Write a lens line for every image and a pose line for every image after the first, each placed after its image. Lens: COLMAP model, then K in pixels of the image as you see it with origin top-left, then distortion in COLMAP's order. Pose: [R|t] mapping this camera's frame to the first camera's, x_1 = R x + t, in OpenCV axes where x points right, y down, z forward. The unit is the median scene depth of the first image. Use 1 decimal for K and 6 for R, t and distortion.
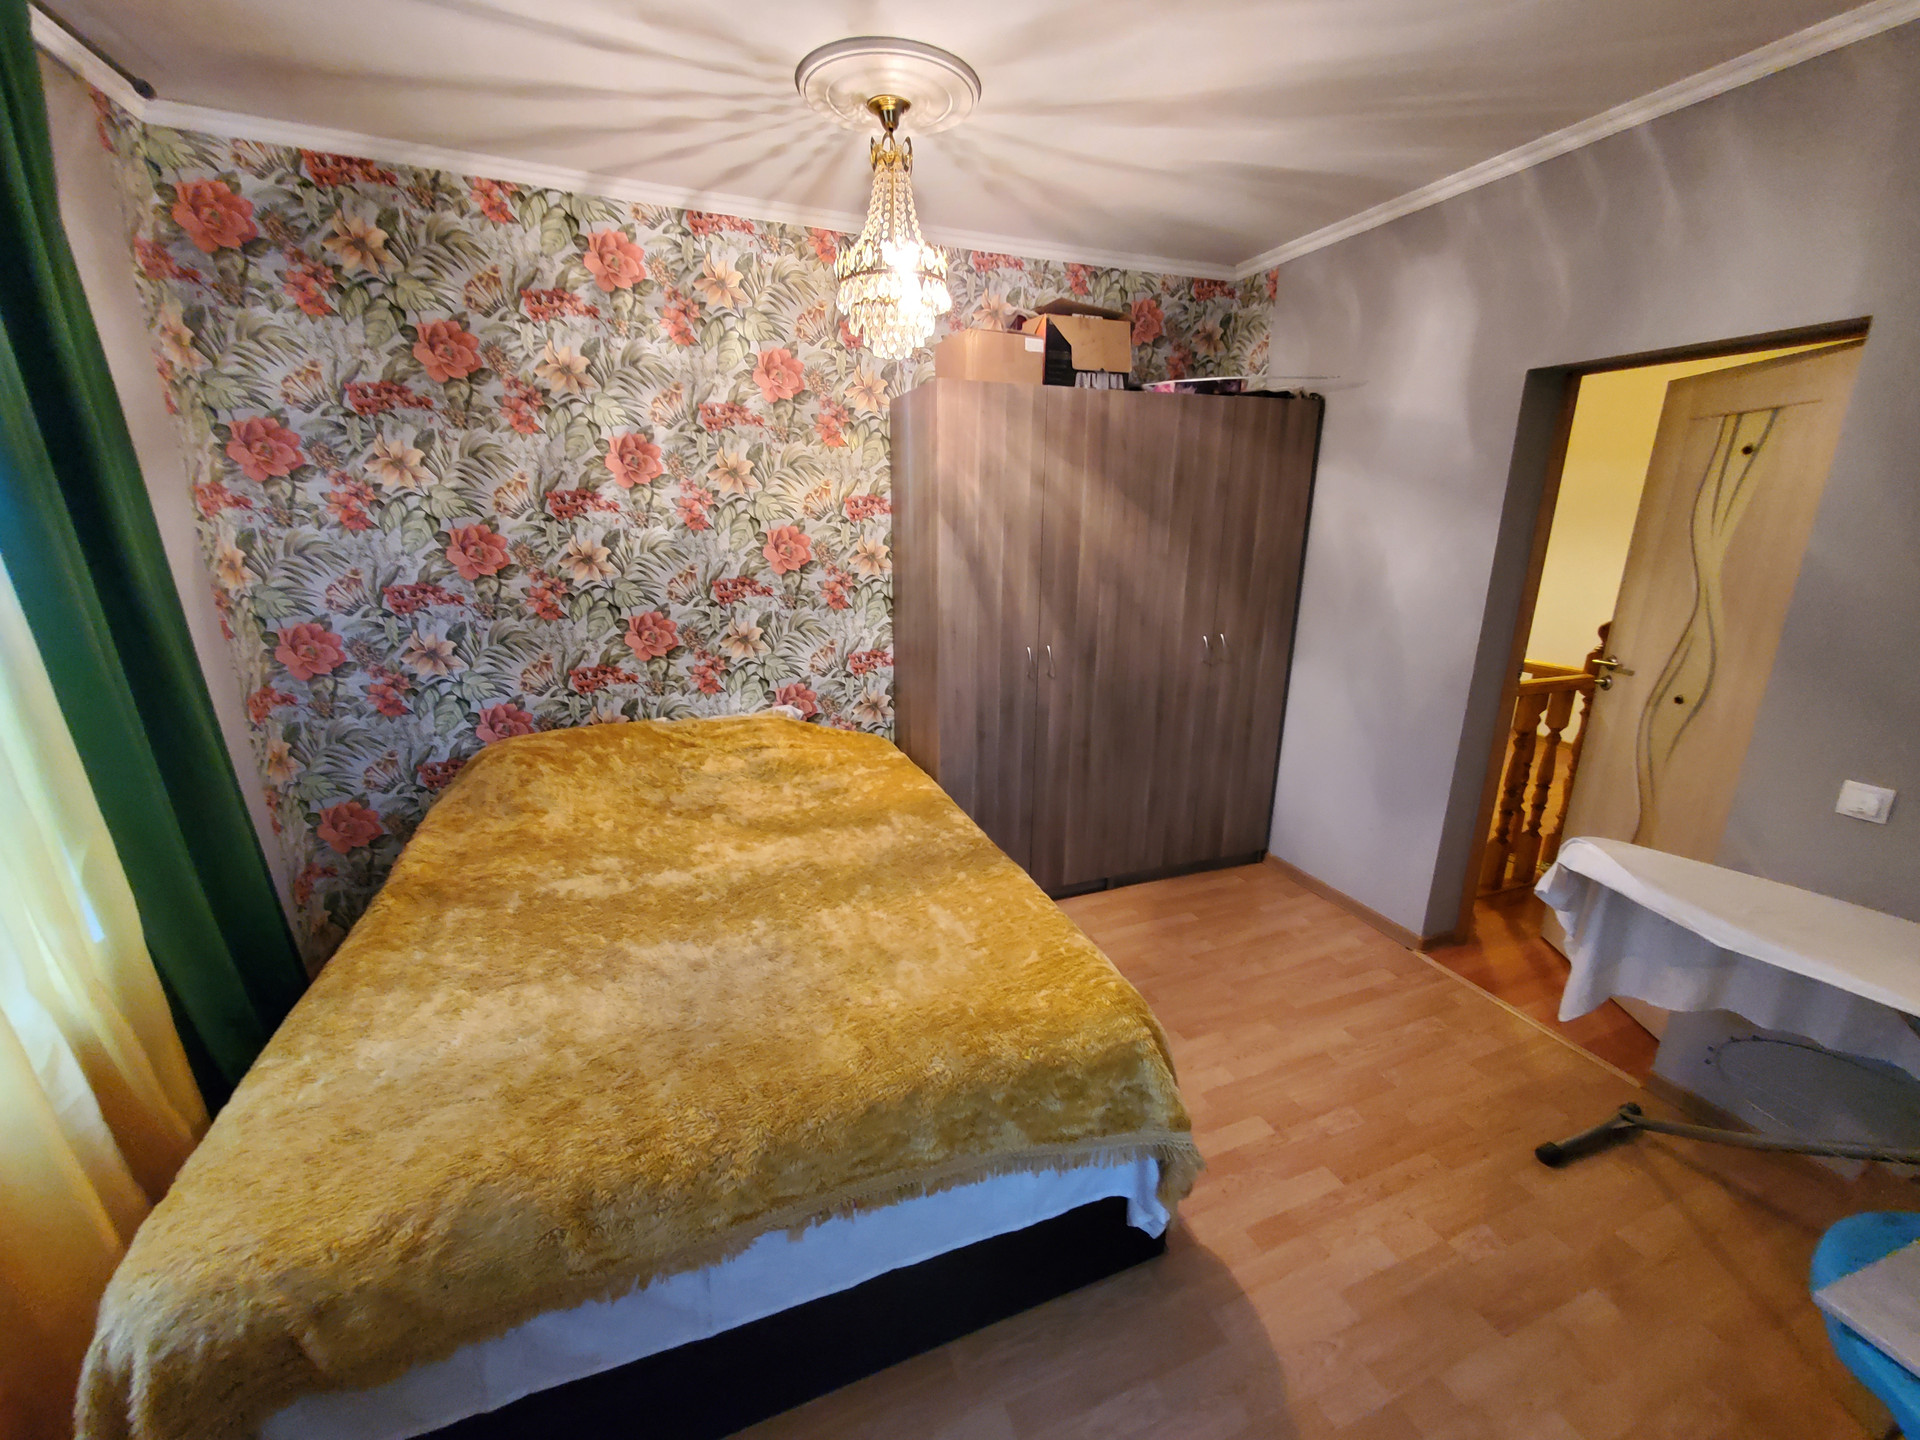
lens RADIAL K [[764.2, 0, 960.0], [0, 764.2, 720.0], [0, 0, 1]] dist [0.007939, -0.006339]
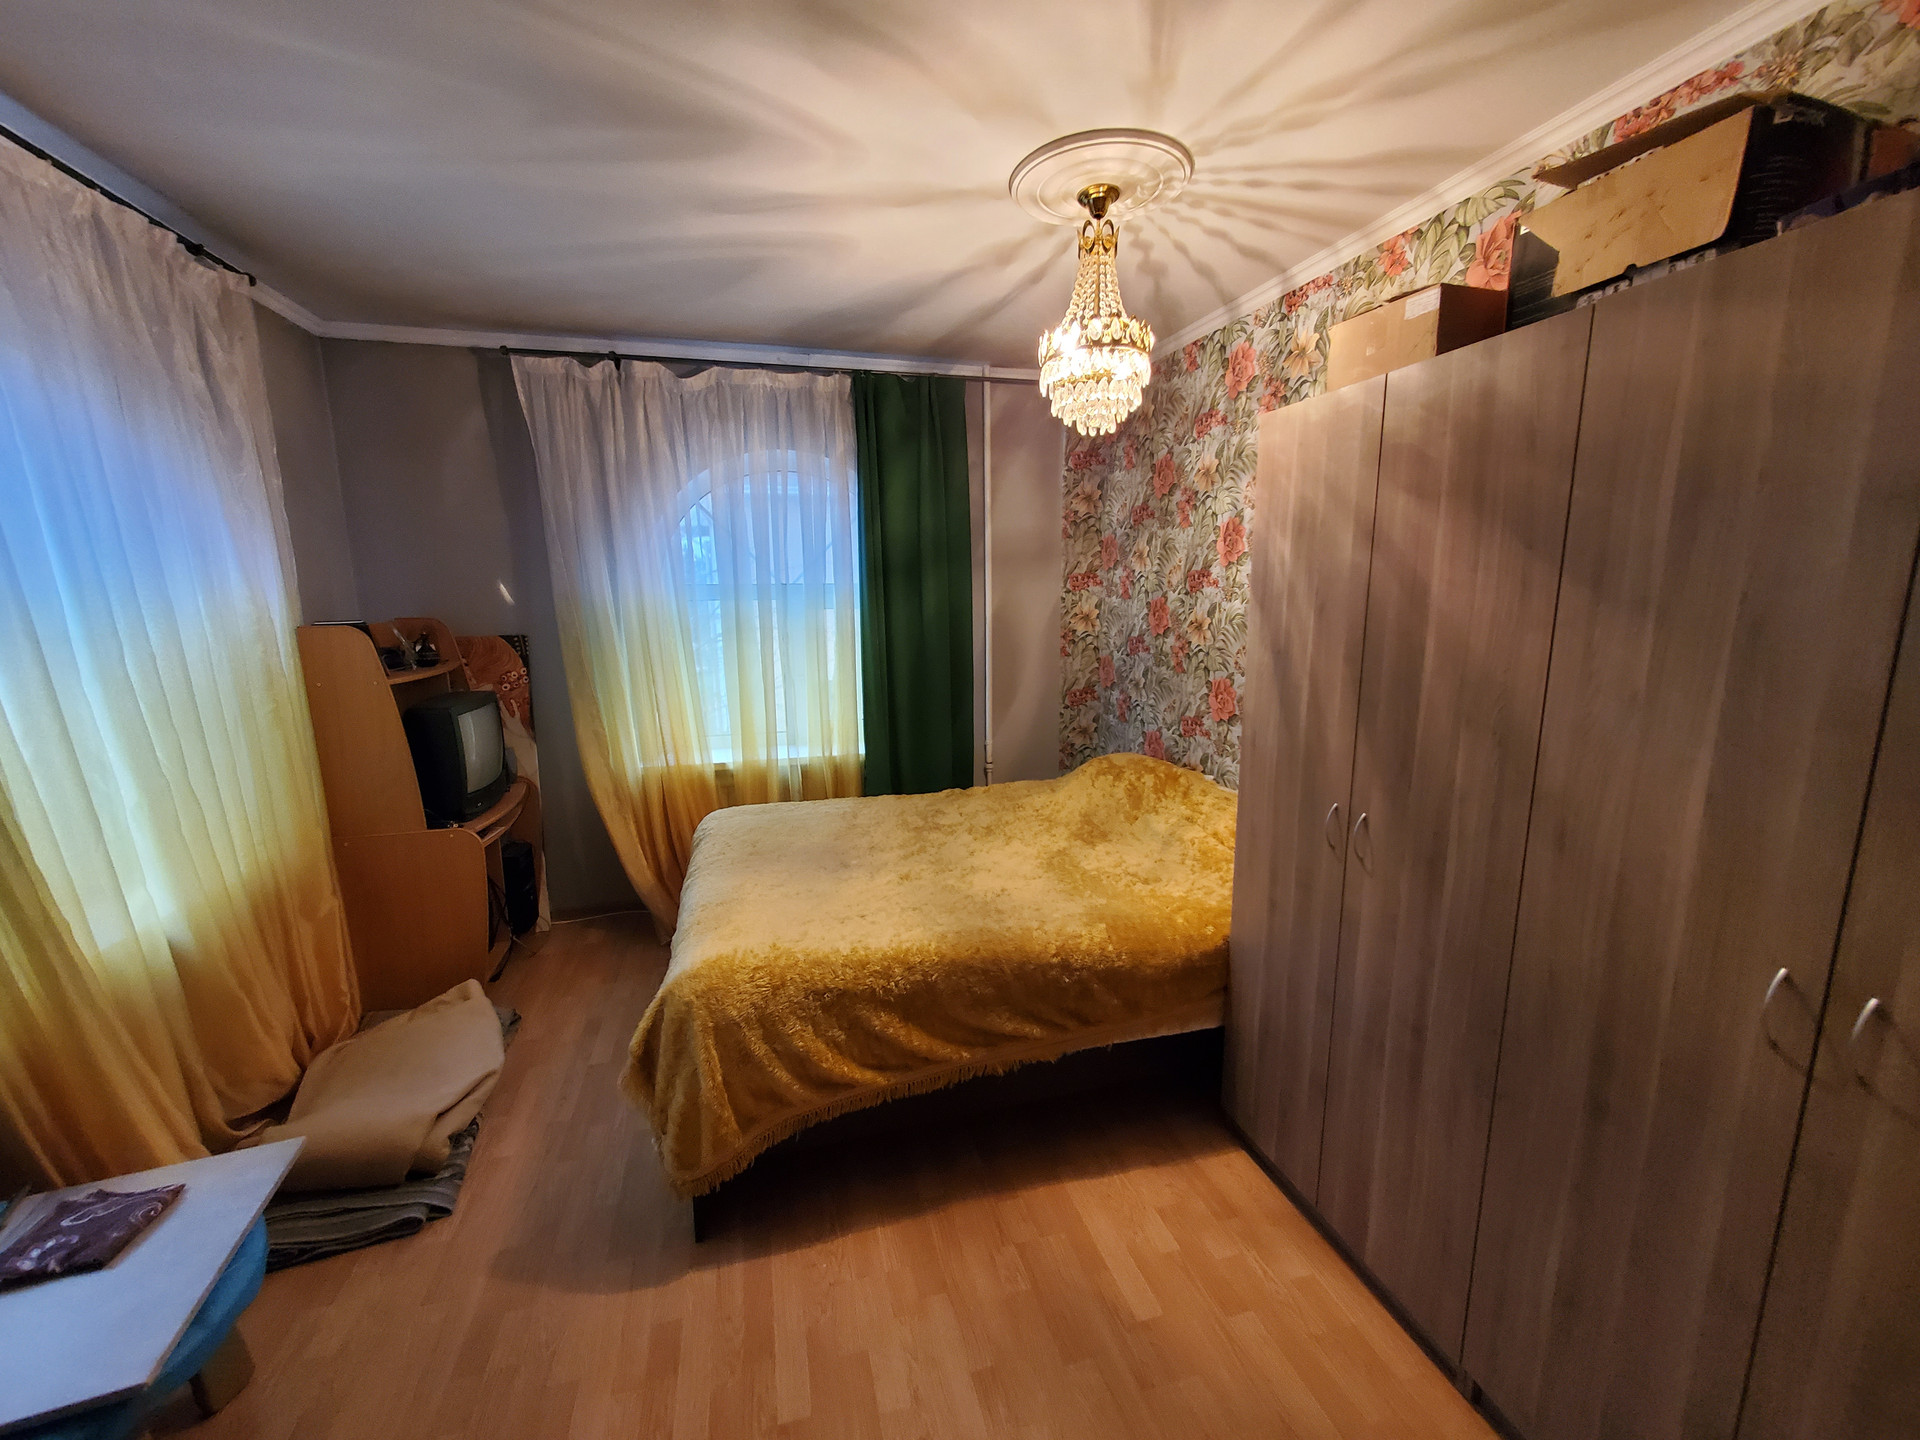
lens RADIAL K [[764.2, 0, 960.0], [0, 764.2, 720.0], [0, 0, 1]] dist [0.007939, -0.006339]
pose [[-0.108742, 0.166833, -0.979970, 0.764322], [-0.257603, 0.947411, 0.189875, -0.211743], [0.960113, 0.273090, -0.060047, 0.789618]]
